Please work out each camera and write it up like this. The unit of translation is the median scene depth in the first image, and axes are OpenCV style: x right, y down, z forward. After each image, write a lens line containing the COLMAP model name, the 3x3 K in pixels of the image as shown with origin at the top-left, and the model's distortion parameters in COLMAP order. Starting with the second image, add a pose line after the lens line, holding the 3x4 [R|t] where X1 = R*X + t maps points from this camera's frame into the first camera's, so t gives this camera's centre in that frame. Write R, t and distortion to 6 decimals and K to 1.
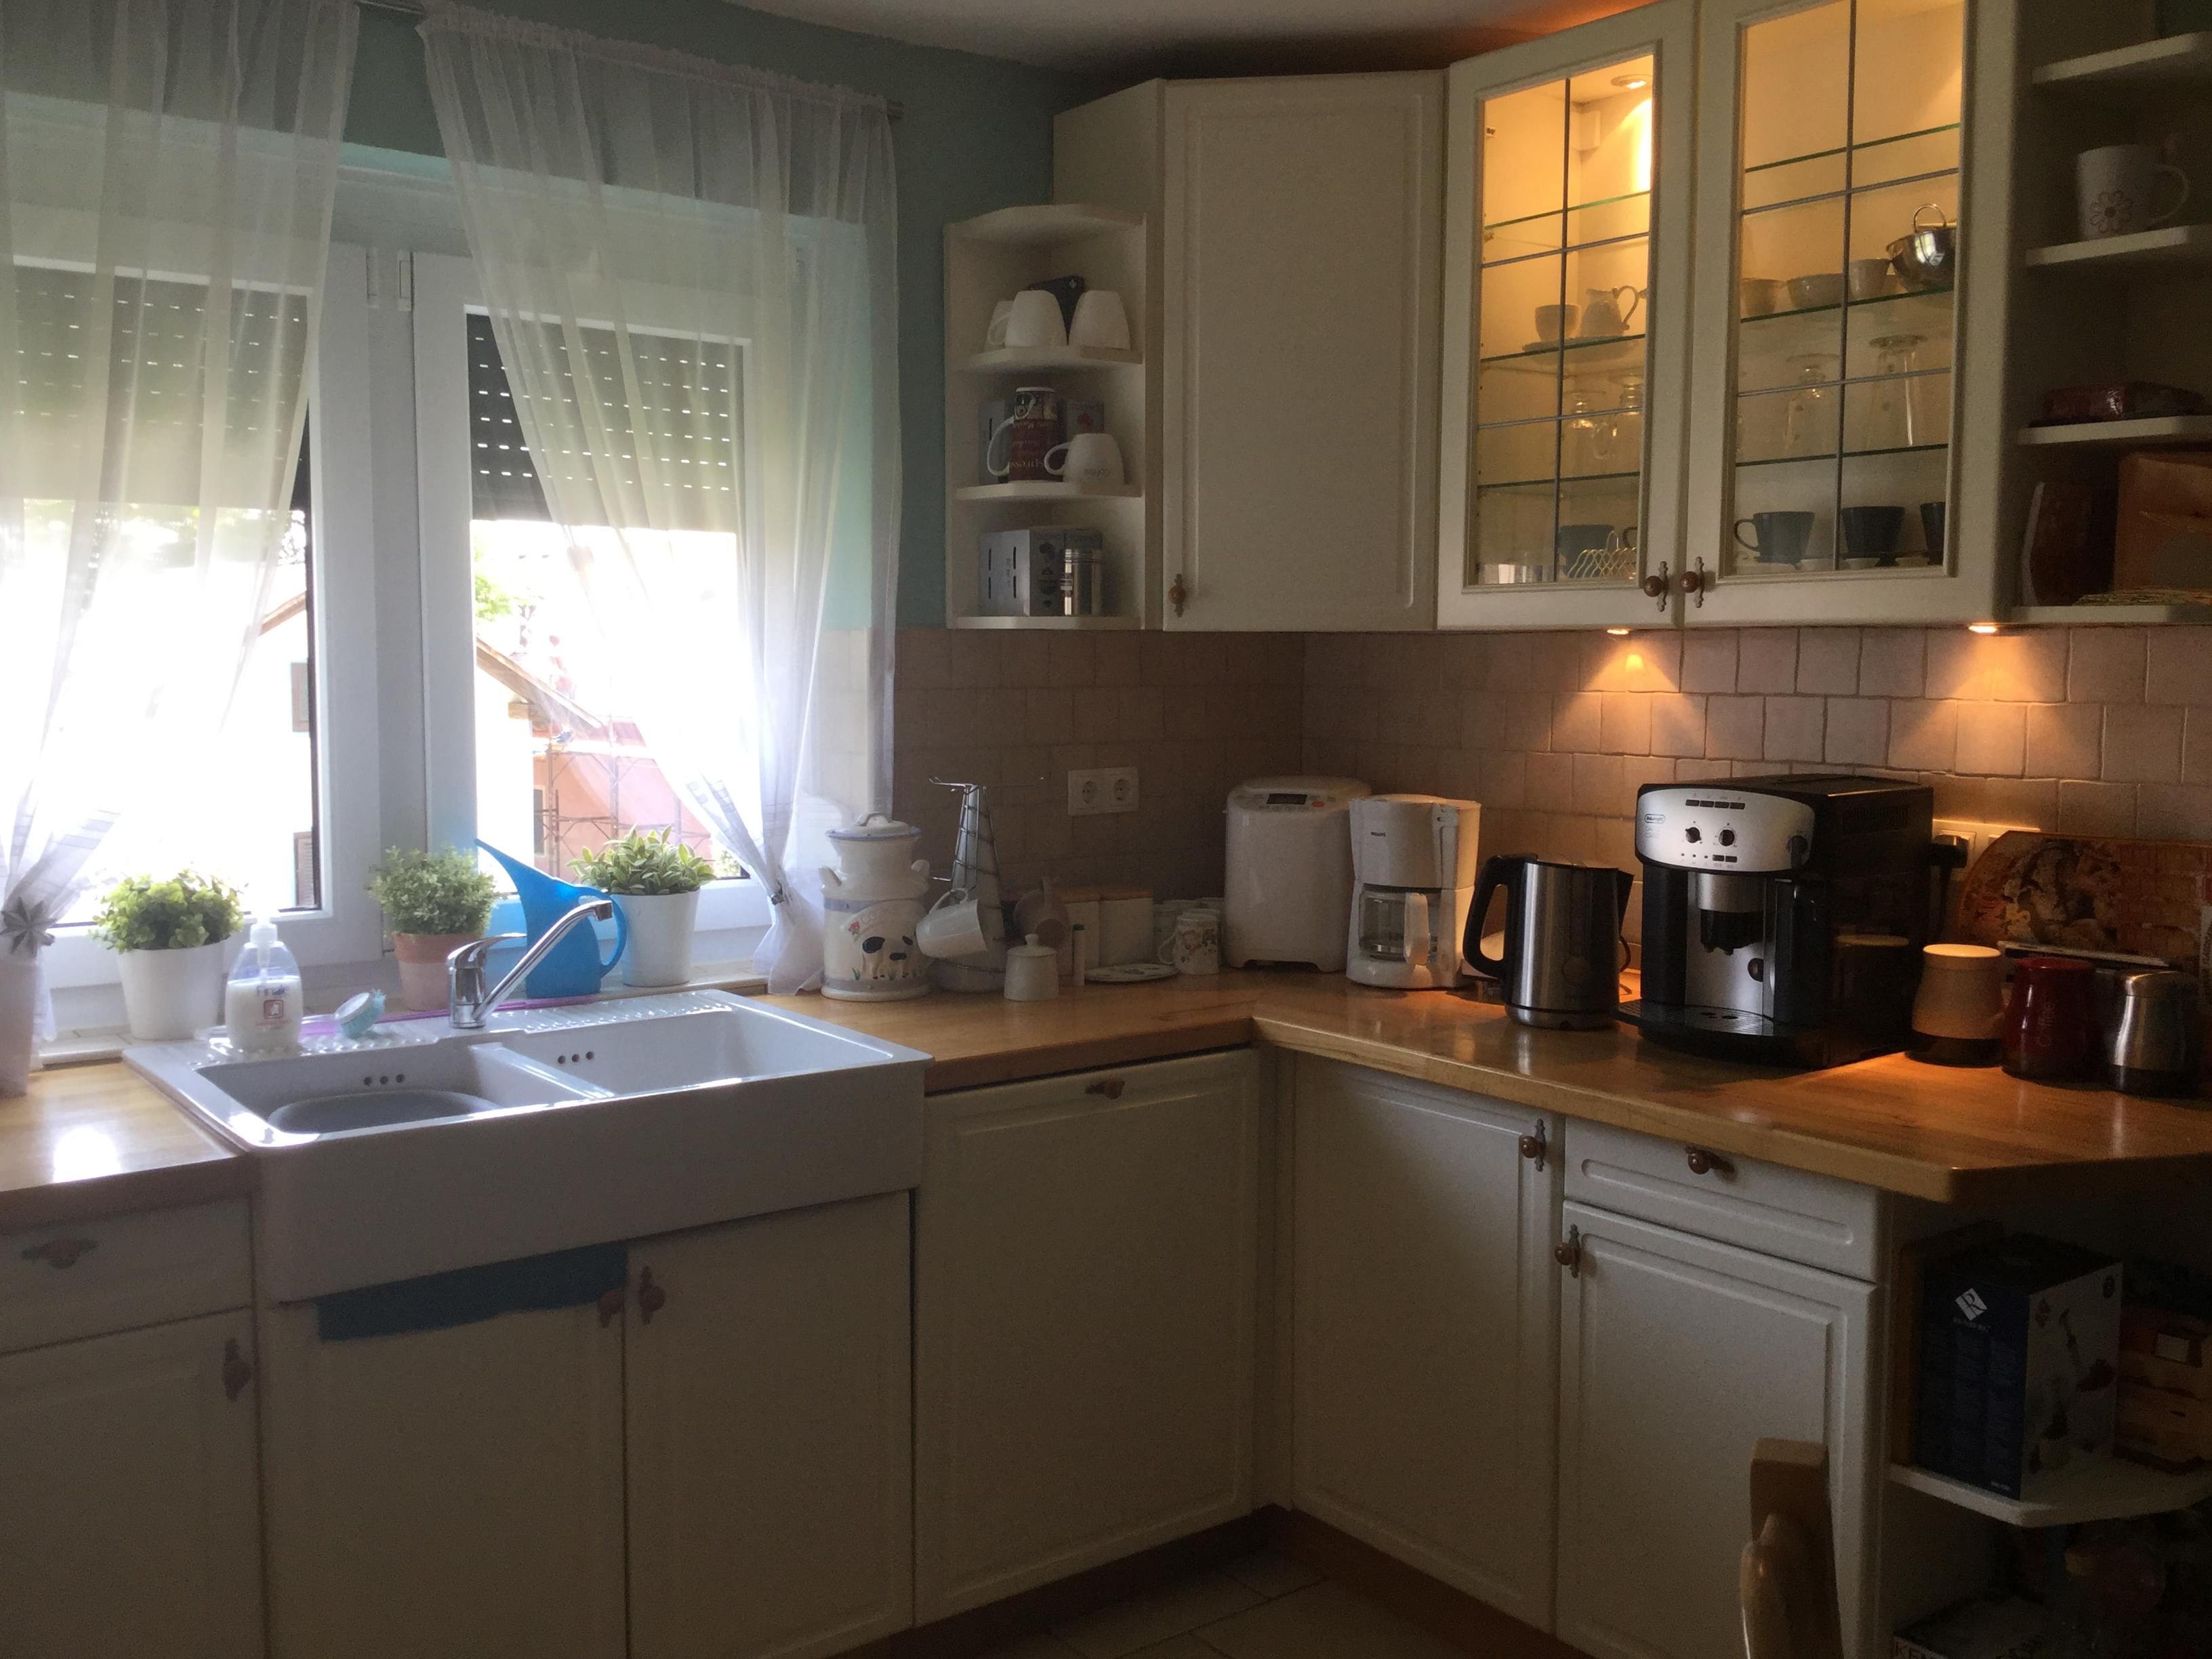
lens RADIAL K [[2011.4, 0, 1095.9], [0, 2011.4, 820.2], [0, 0, 1]] dist [0.153181, -0.266813]
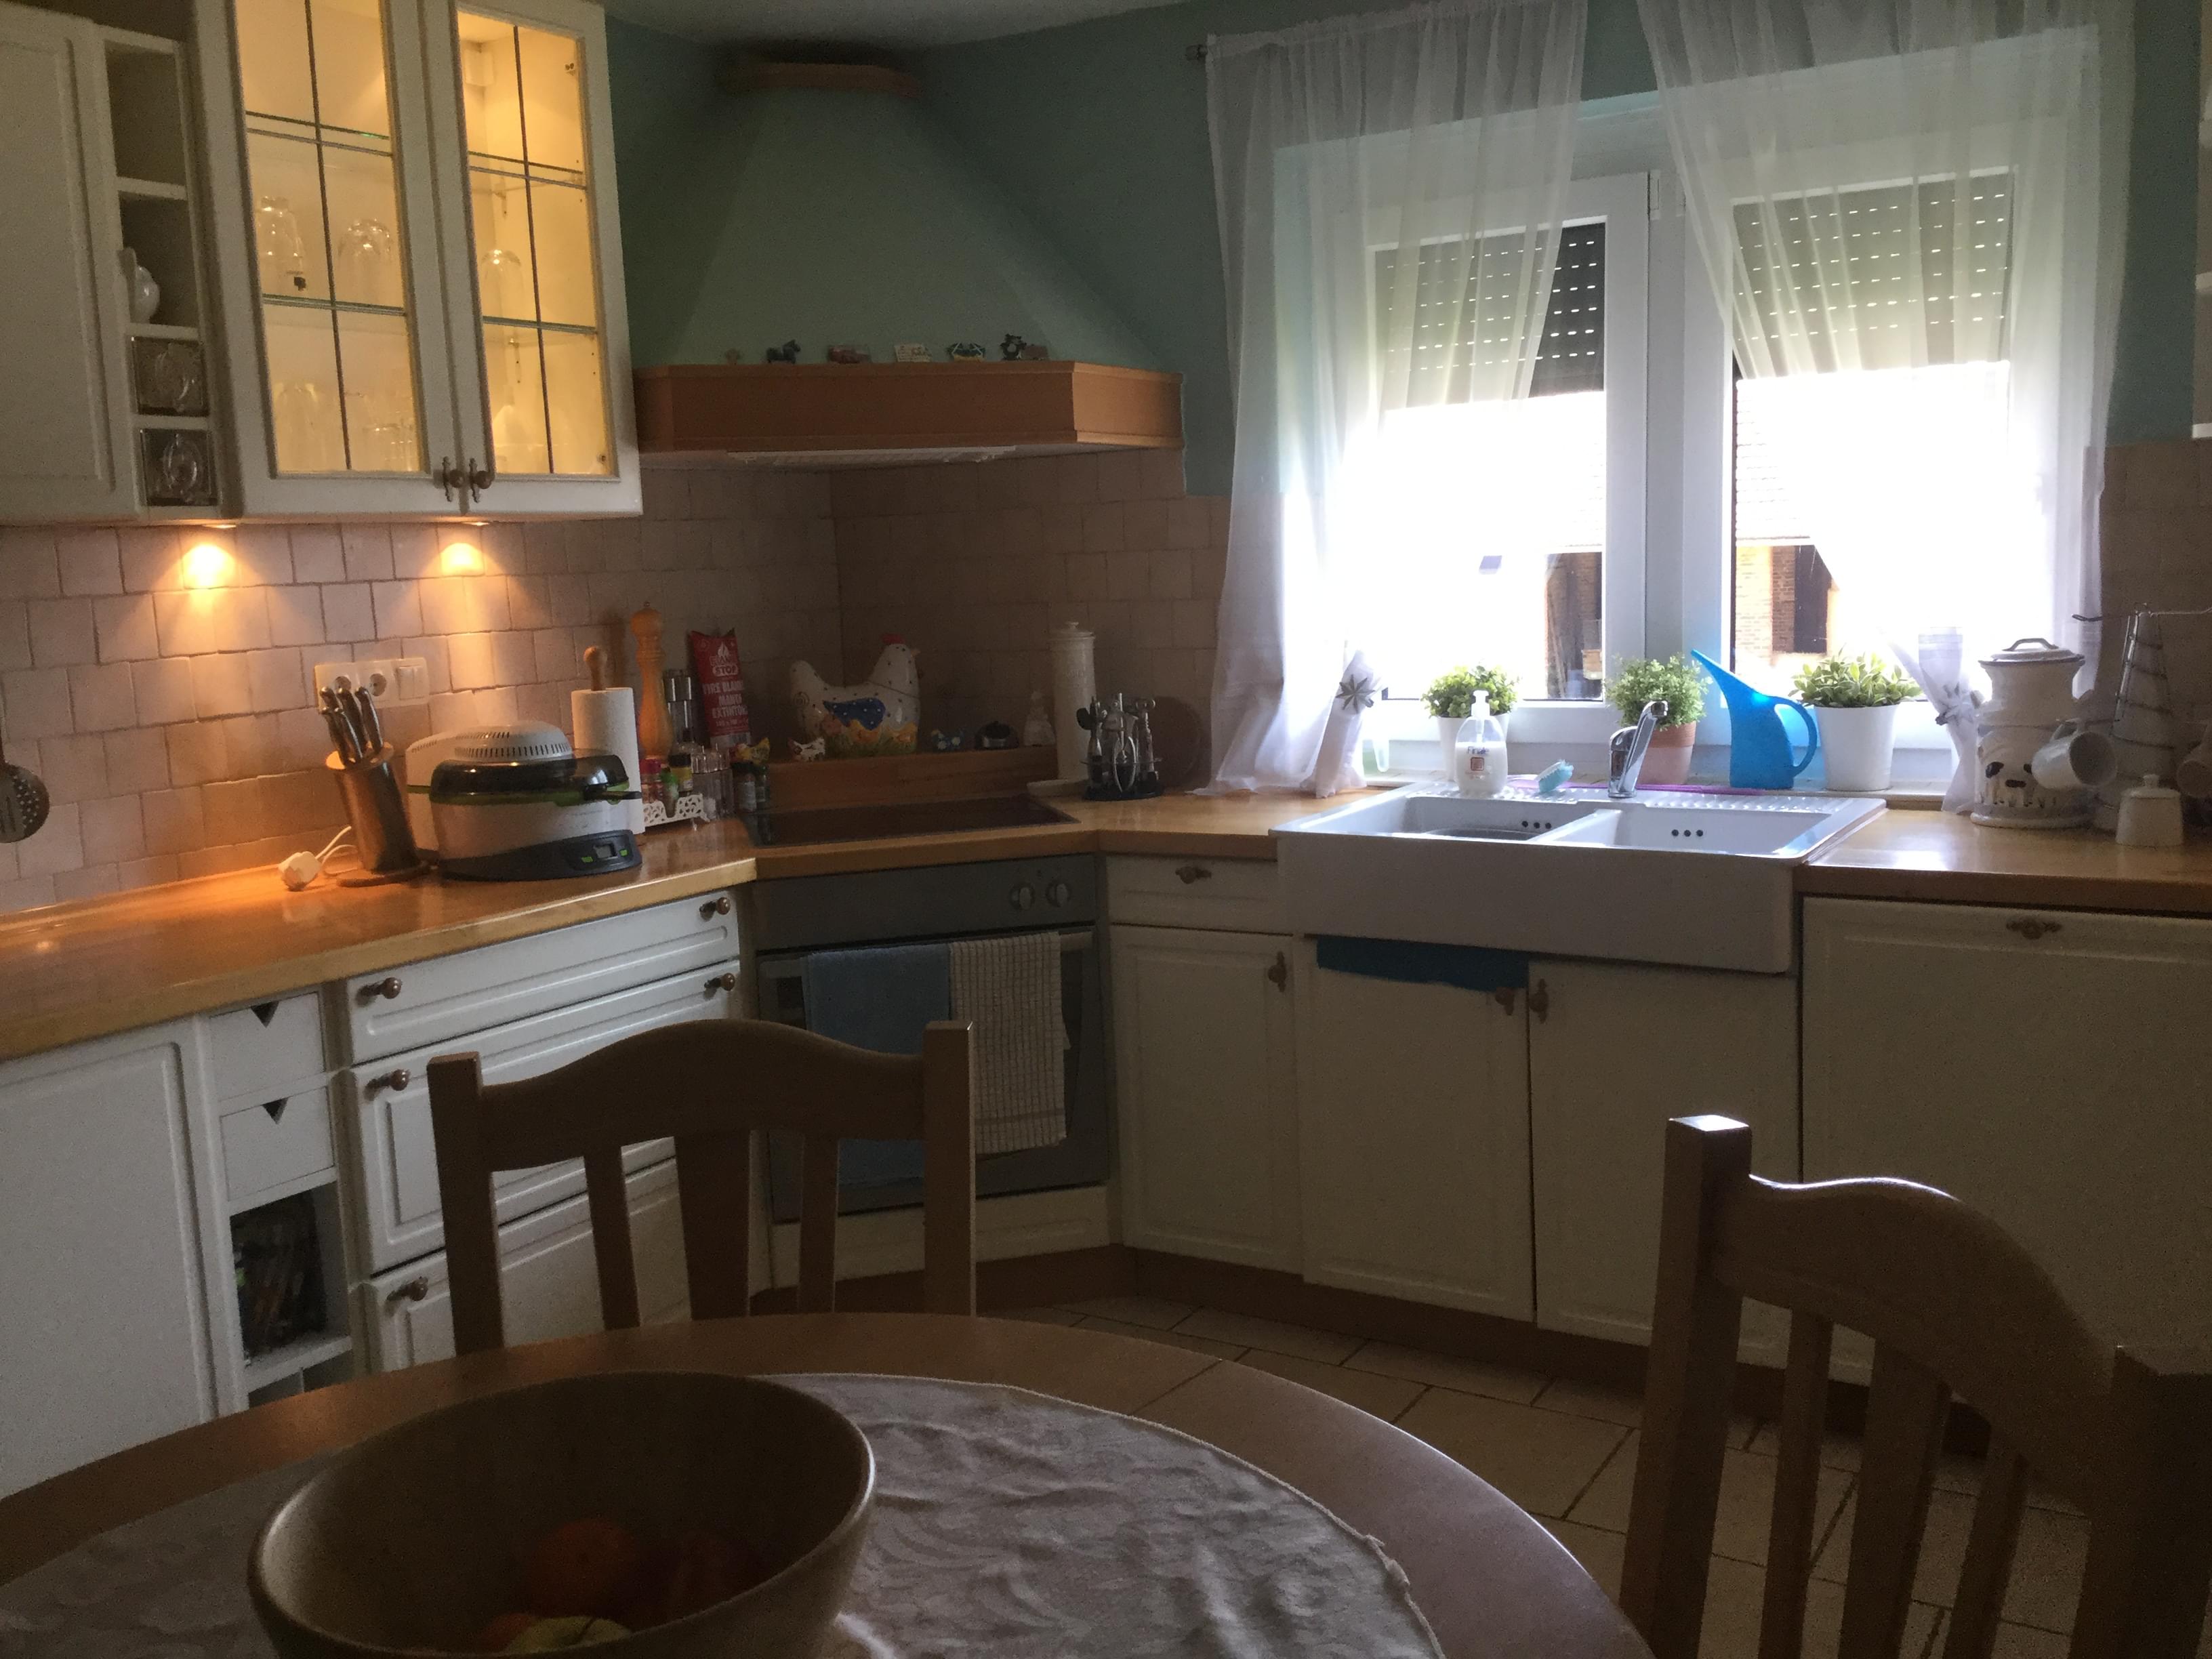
lens RADIAL K [[2011.4, 0, 1095.9], [0, 2011.4, 820.2], [0, 0, 1]] dist [0.153181, -0.266813]
pose [[0.352832, 0.105192, -0.929755, 0.732943], [-0.039173, 0.994450, 0.097646, 0.005450], [0.934866, 0.001969, 0.354994, 0.243254]]
